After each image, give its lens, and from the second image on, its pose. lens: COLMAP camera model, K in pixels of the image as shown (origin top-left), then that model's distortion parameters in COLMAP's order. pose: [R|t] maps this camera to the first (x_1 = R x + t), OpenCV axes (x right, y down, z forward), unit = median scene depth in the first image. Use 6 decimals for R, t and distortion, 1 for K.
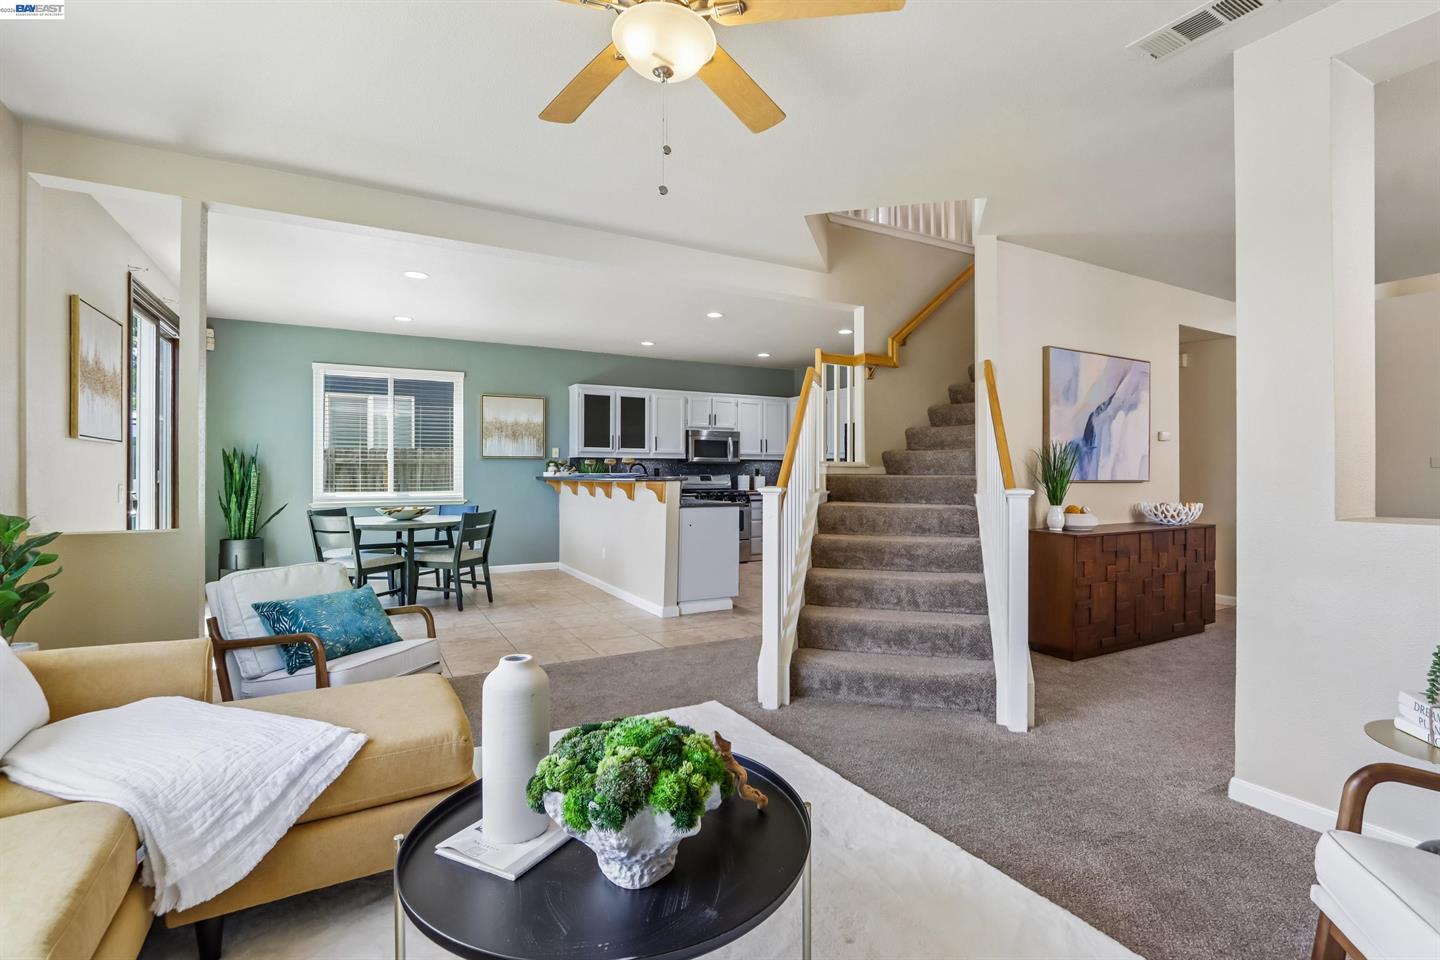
lens RADIAL K [[662.6, 0, 720.8], [0, 662.6, 478.5], [0, 0, 1]] dist [-0.012025, 0.001568]
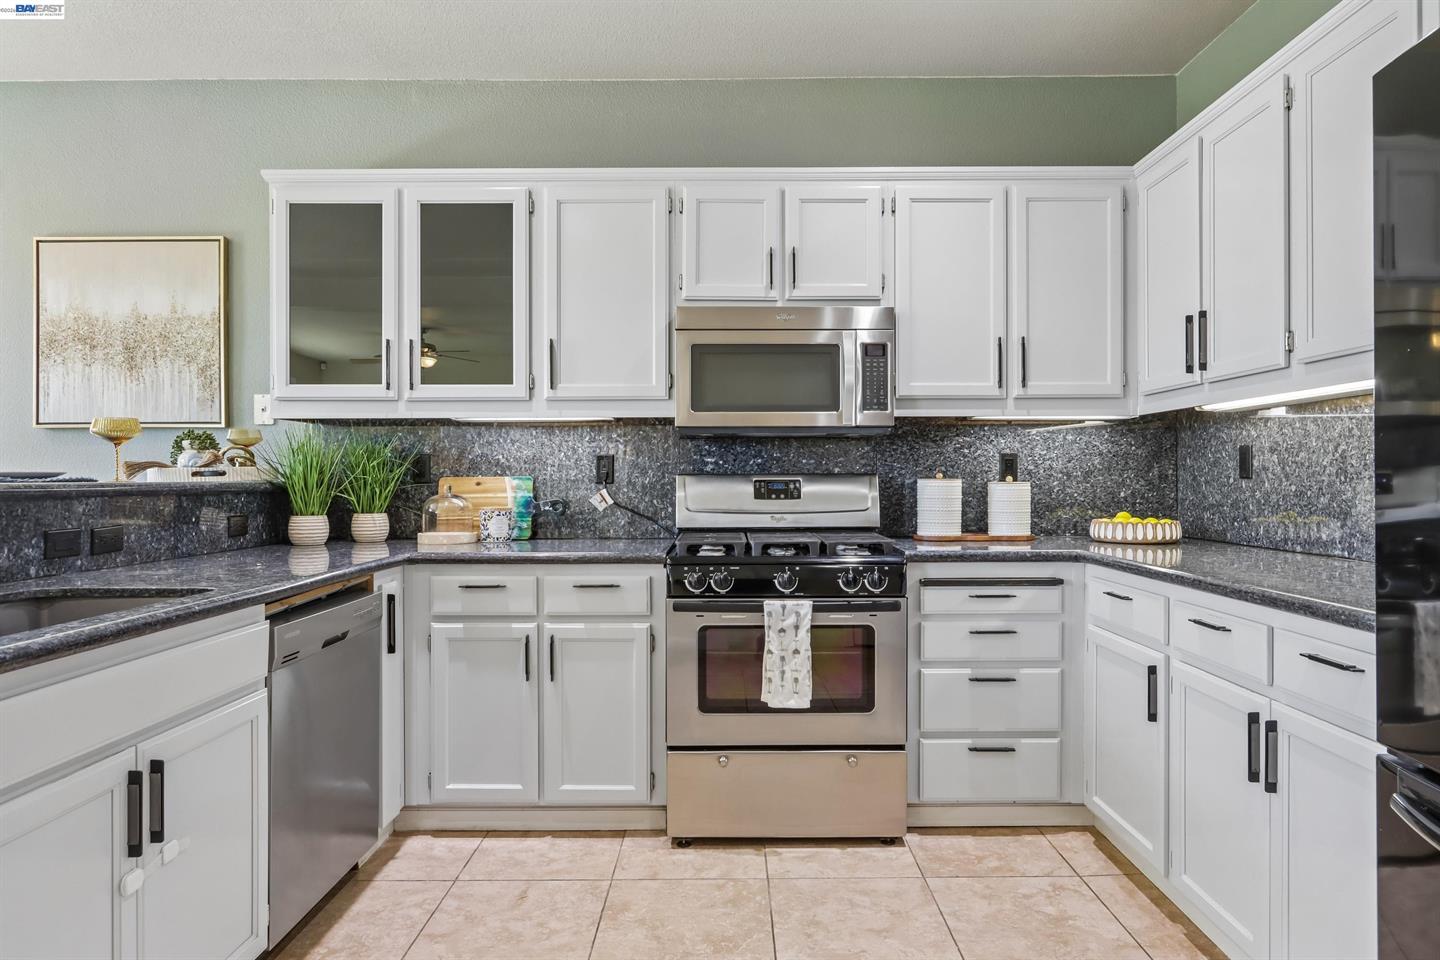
lens RADIAL K [[846.1, 0, 719.6], [0, 846.1, 480.9], [0, 0, 1]] dist [-0.012009, 0.003493]
pose [[0.878704, -0.002053, -0.477362, 0.128024], [-0.000722, 0.999984, -0.005629, -0.002210], [0.477366, 0.005291, 0.878689, 0.704490]]
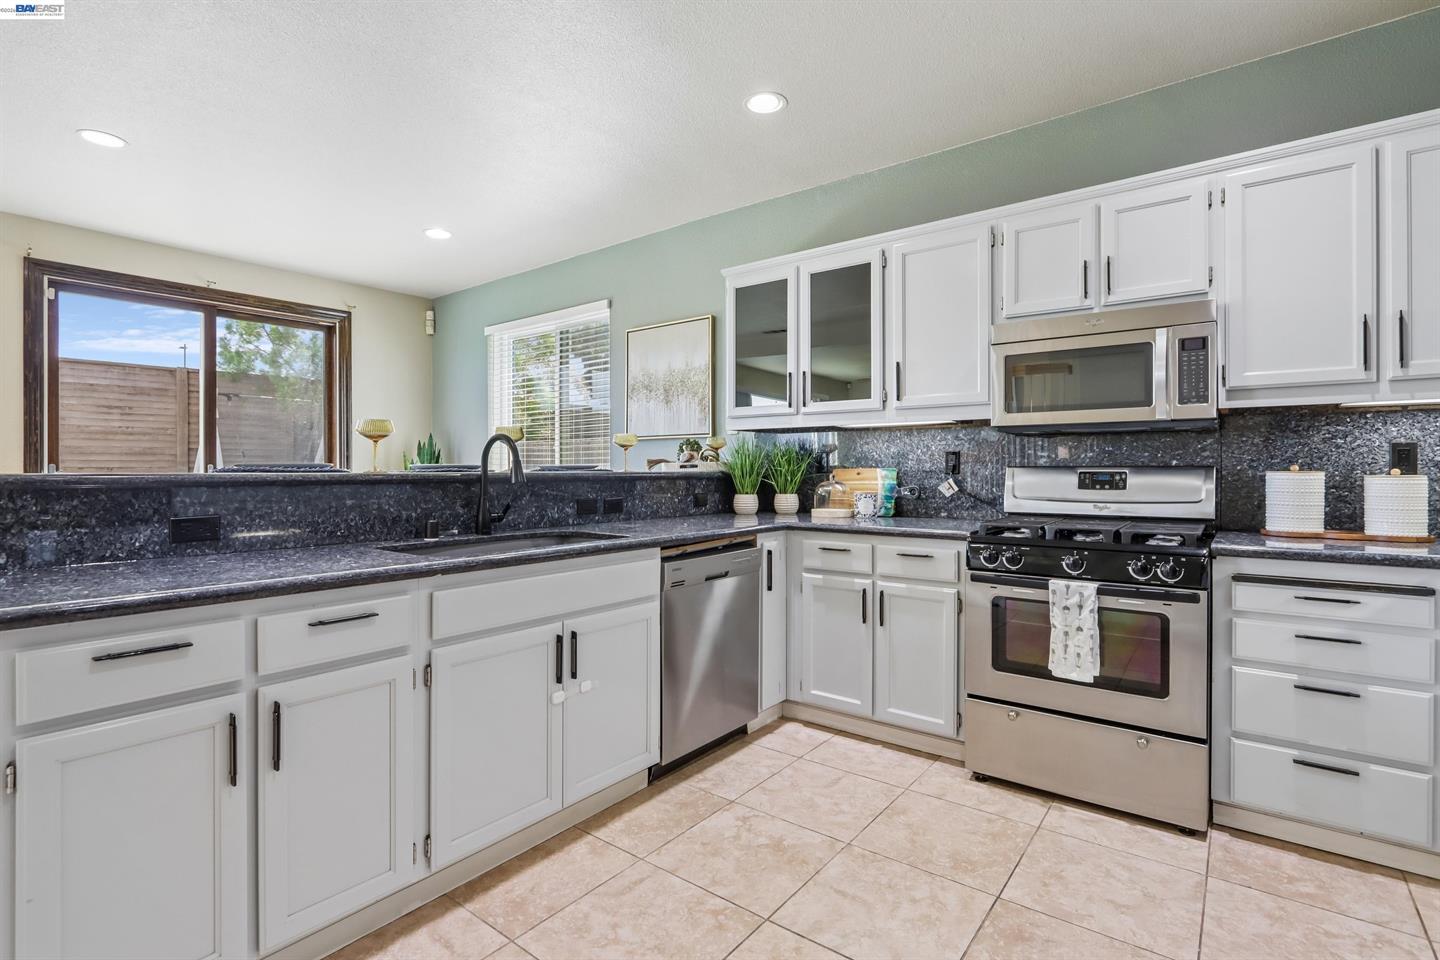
lens RADIAL K [[662.6, 0, 748.0], [0, 662.6, 466.3], [0, 0, 1]] dist [-0.012025, 0.001568]
pose [[0.430542, -0.005739, -0.902552, 0.183259], [-0.007298, 0.999925, -0.009839, -0.002979], [0.902541, 0.010823, 0.430468, 0.753597]]
